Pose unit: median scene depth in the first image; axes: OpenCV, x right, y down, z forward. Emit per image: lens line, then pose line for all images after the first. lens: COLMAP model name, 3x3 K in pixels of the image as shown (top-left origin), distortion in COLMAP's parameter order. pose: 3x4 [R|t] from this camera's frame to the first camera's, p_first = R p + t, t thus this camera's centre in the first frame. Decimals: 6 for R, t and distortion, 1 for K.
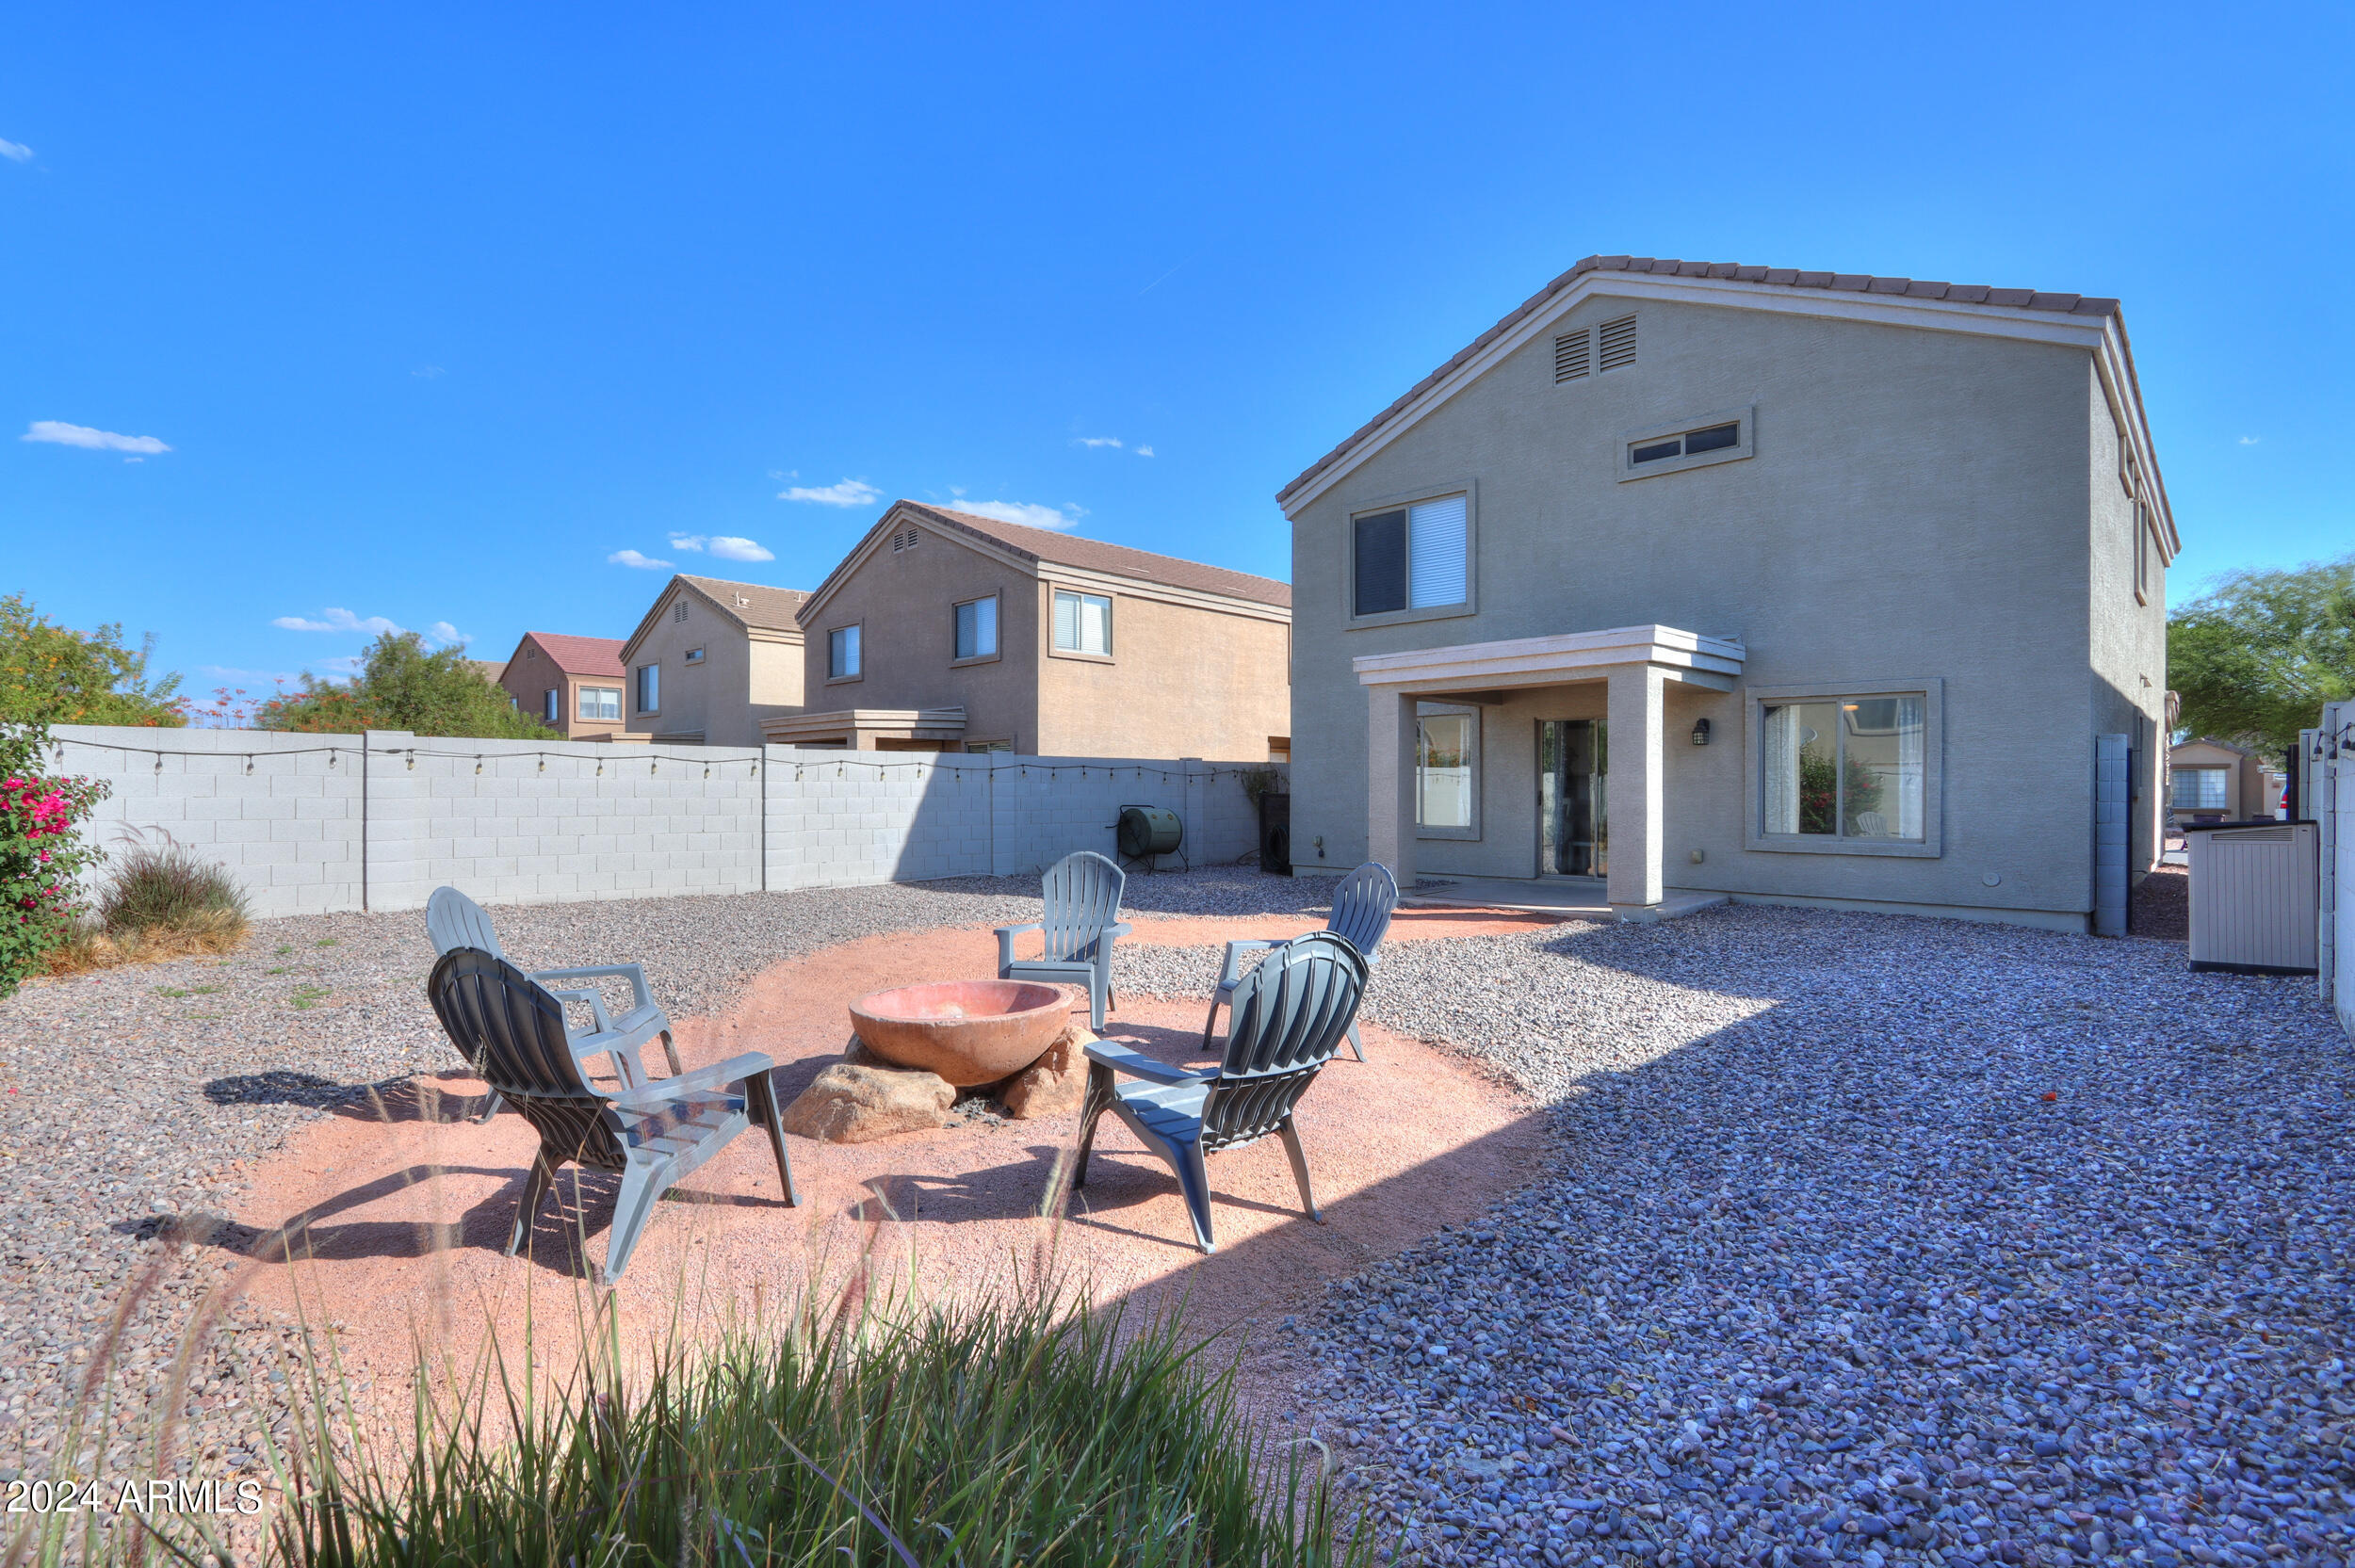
lens RADIAL K [[1106.5, 0, 1175.6], [0, 1106.5, 800.4], [0, 0, 1]] dist [-0.018927, 0.000468]
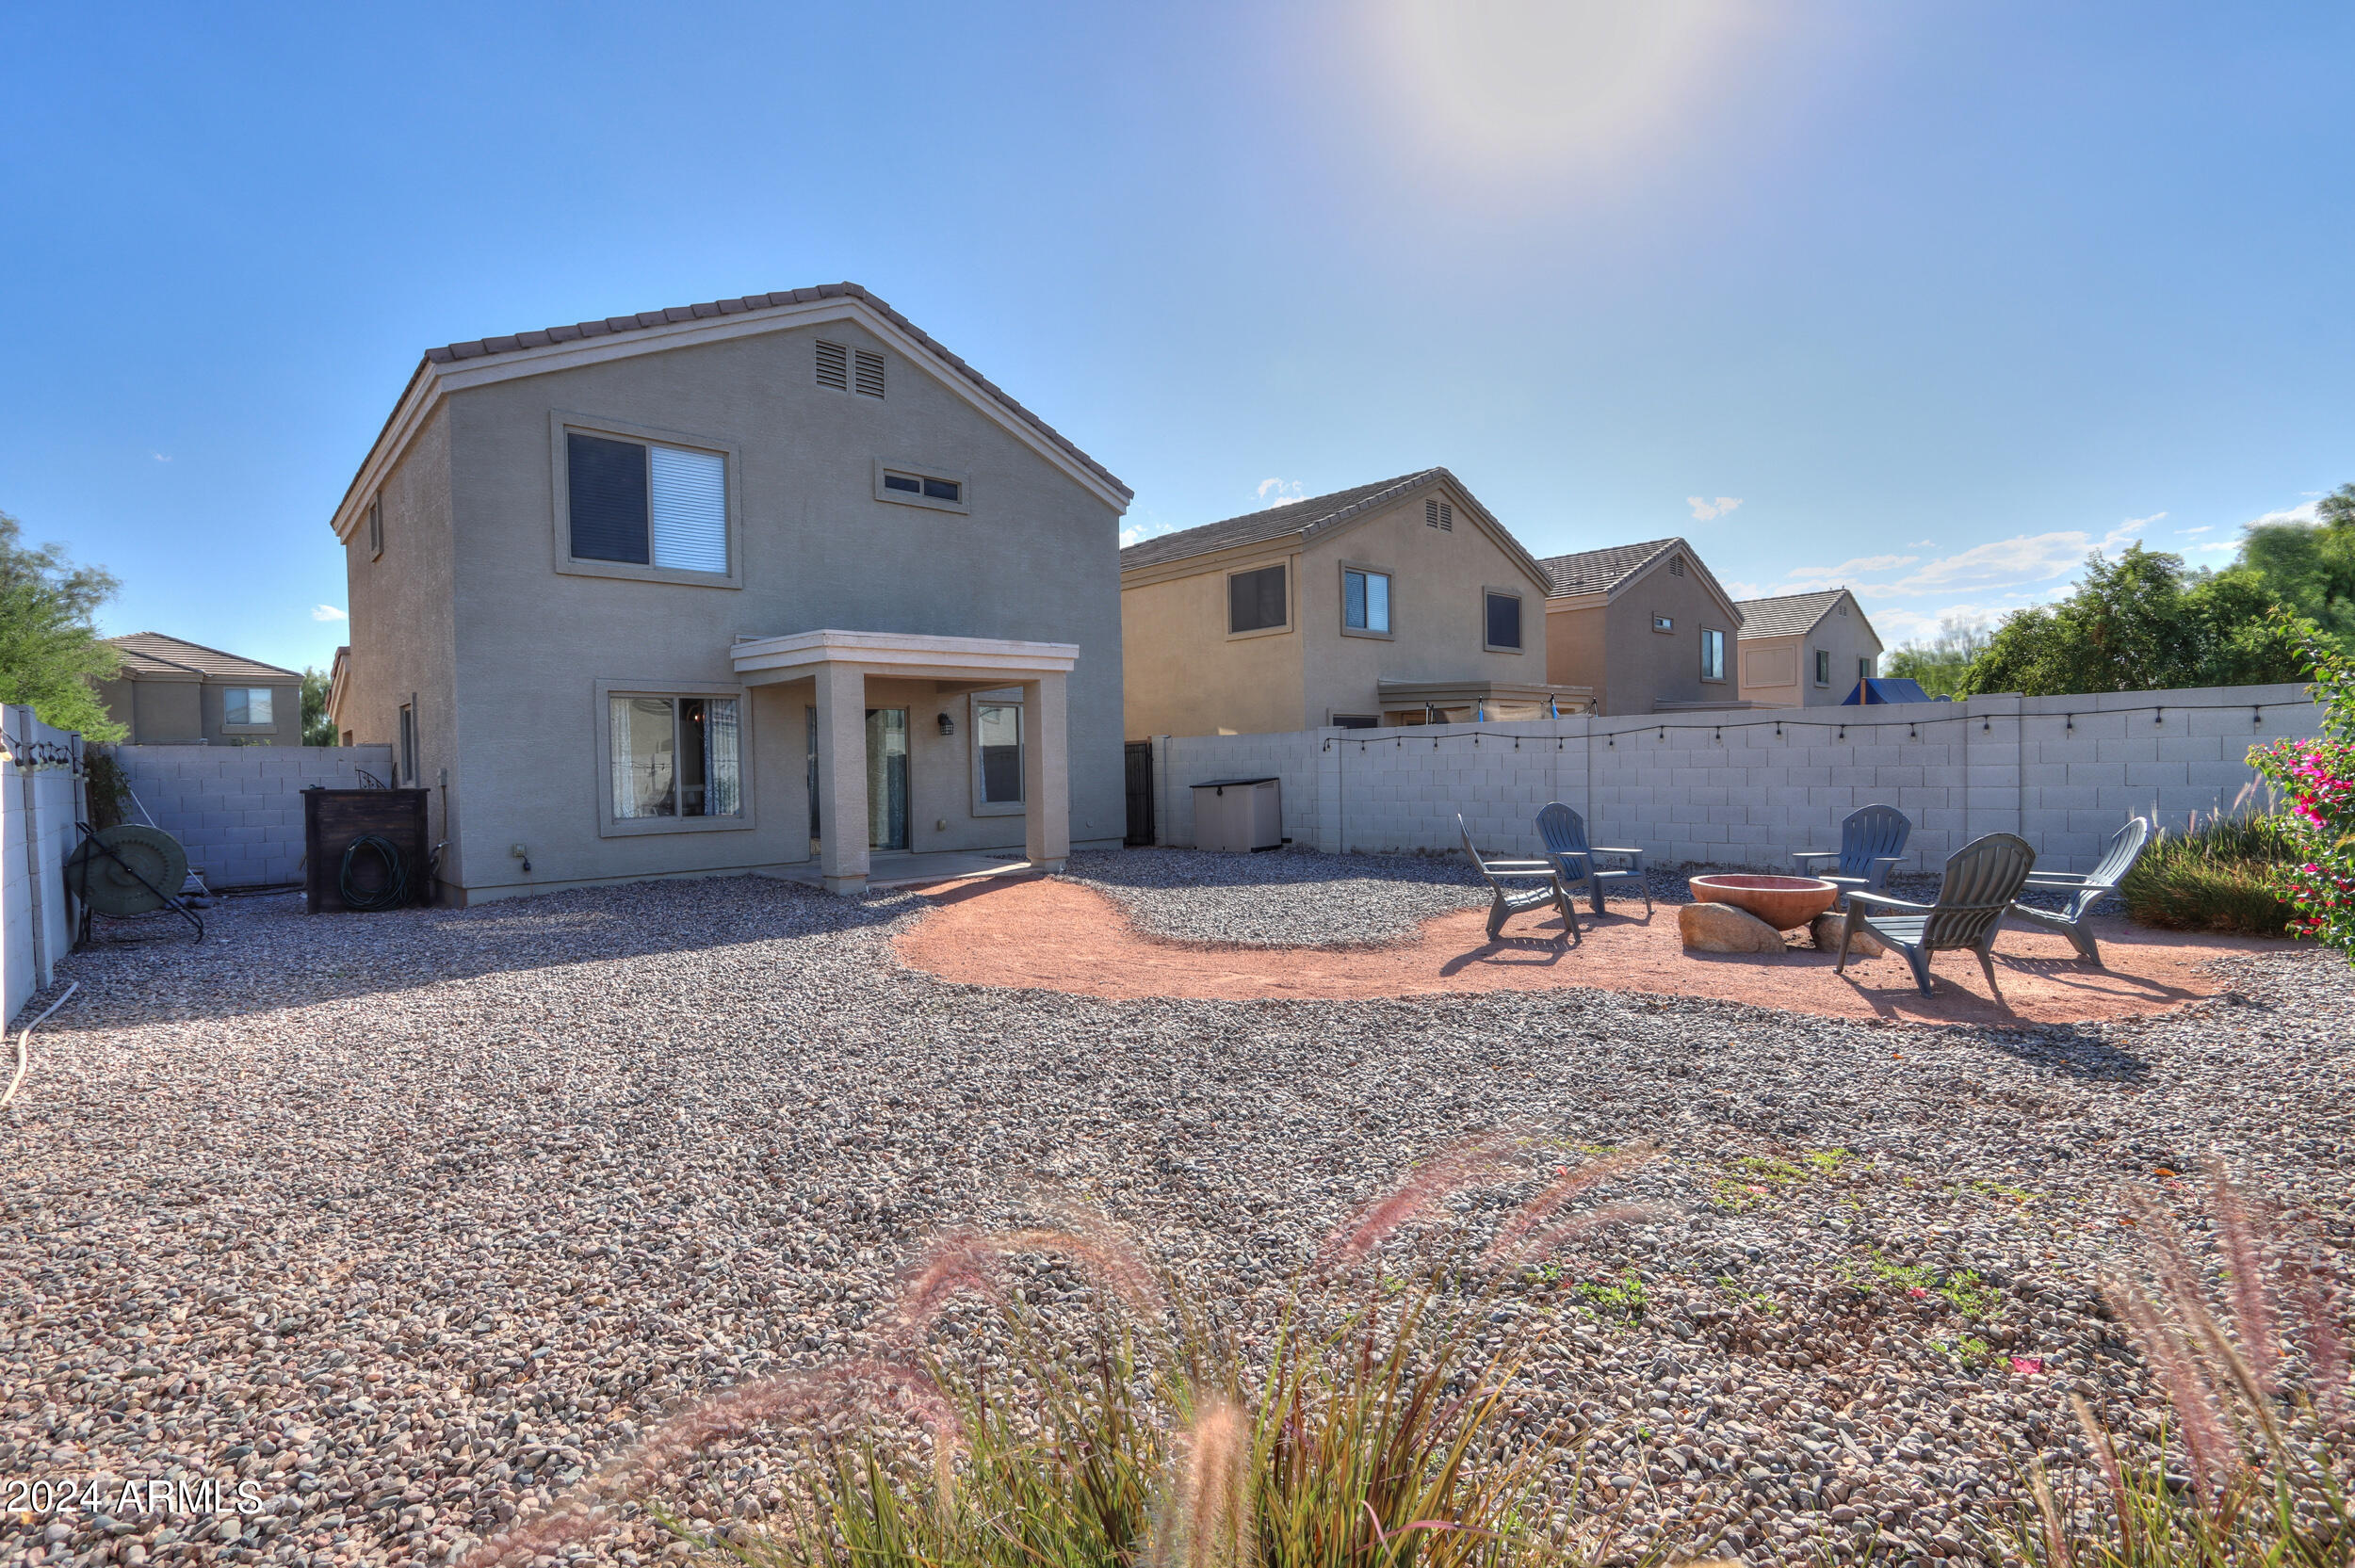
lens RADIAL K [[1106.5, 0, 1175.6], [0, 1106.5, 800.4], [0, 0, 1]] dist [-0.018927, 0.000468]
pose [[0.047359, -0.027048, 0.998512, -0.704971], [0.033852, 0.999103, 0.025459, -0.000366], [-0.998304, 0.032596, 0.048233, 0.640448]]
